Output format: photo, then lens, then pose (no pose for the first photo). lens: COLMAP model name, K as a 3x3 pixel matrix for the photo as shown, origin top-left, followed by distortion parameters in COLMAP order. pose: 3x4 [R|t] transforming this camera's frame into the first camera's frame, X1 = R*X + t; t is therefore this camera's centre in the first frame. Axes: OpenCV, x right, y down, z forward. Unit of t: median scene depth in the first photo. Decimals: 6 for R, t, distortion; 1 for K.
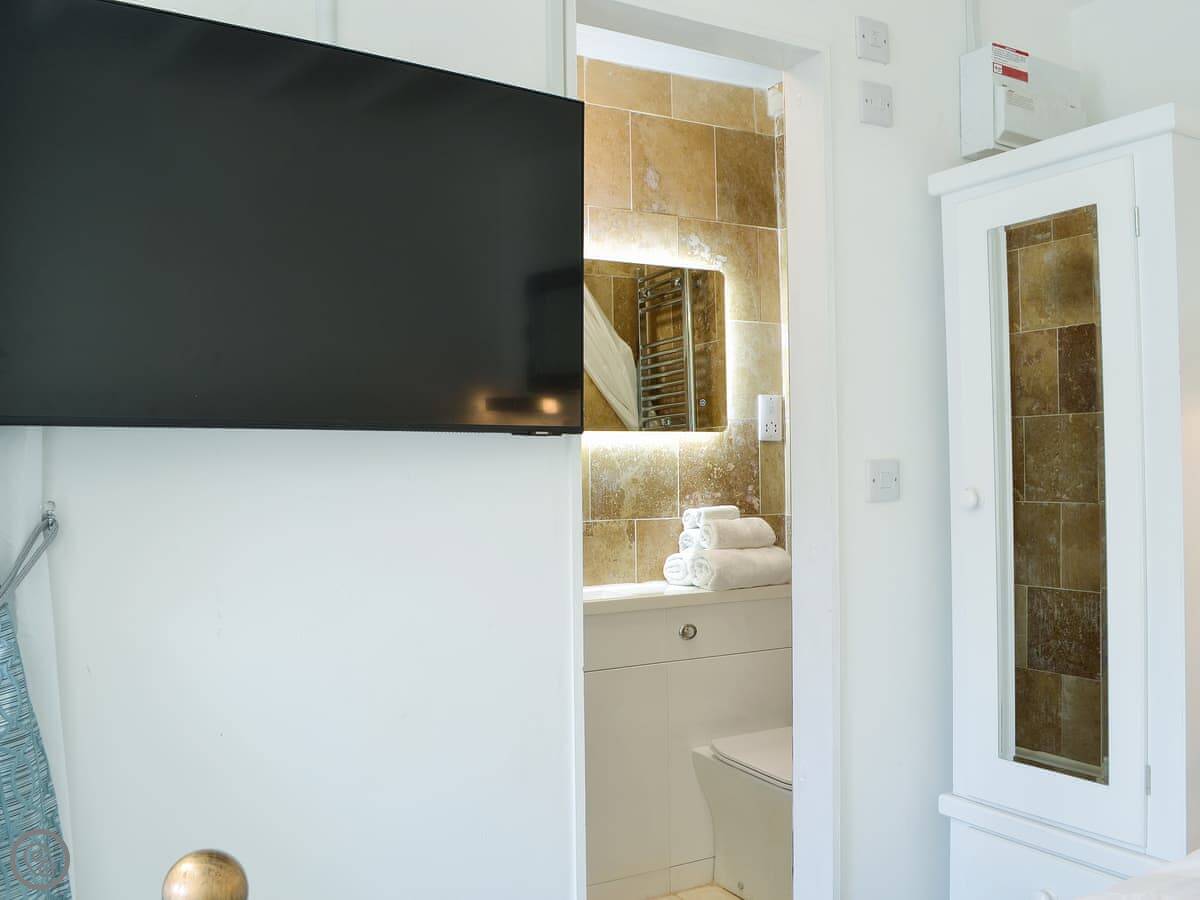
lens RADIAL K [[1066.3, 0, 591.7], [0, 1066.3, 469.4], [0, 0, 1]] dist [-0.083687, -0.001587]
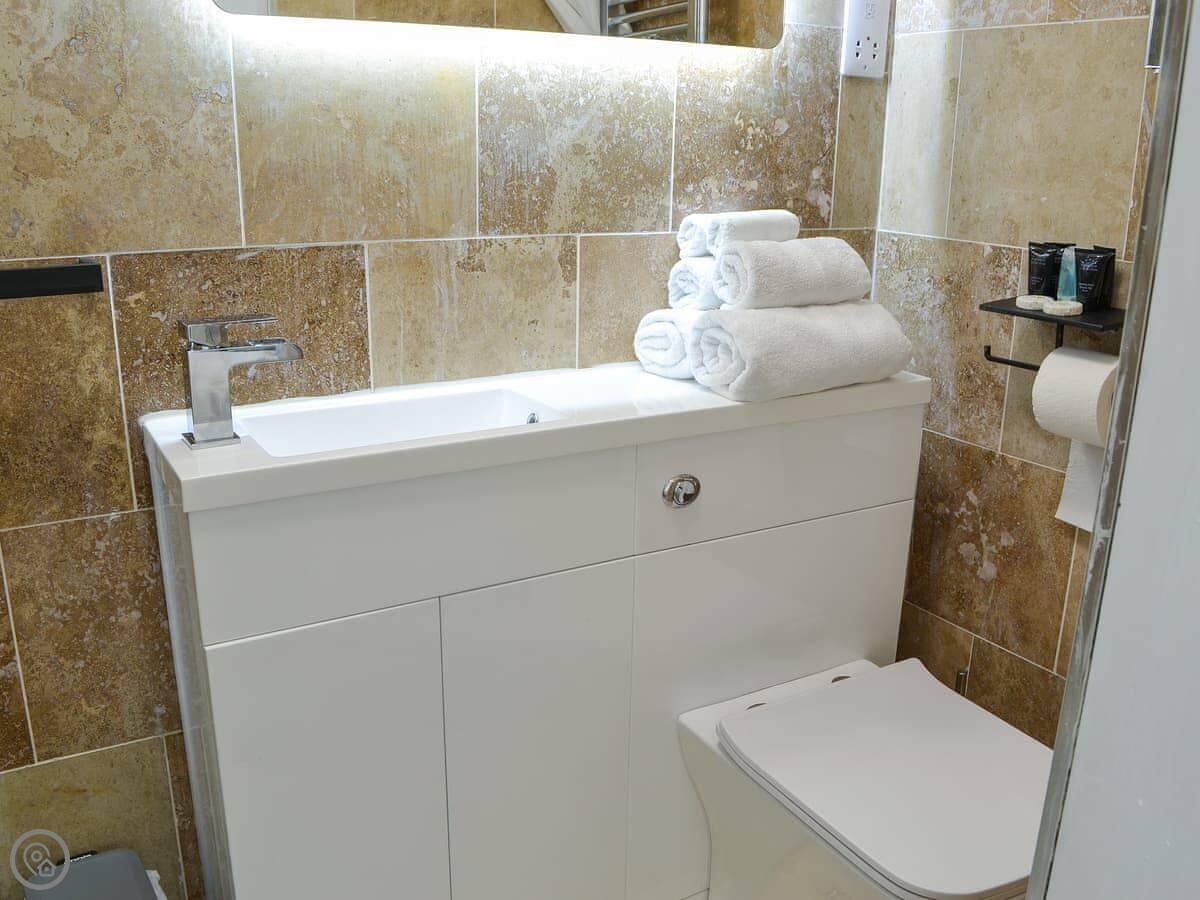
lens RADIAL K [[1066.3, 0, 591.7], [0, 1066.3, 469.4], [0, 0, 1]] dist [-0.083687, -0.001587]
pose [[0.999313, 0.020108, 0.031124, 0.034161], [-0.028367, 0.955547, 0.293470, 0.008382], [-0.023839, -0.294152, 0.955461, 0.520922]]
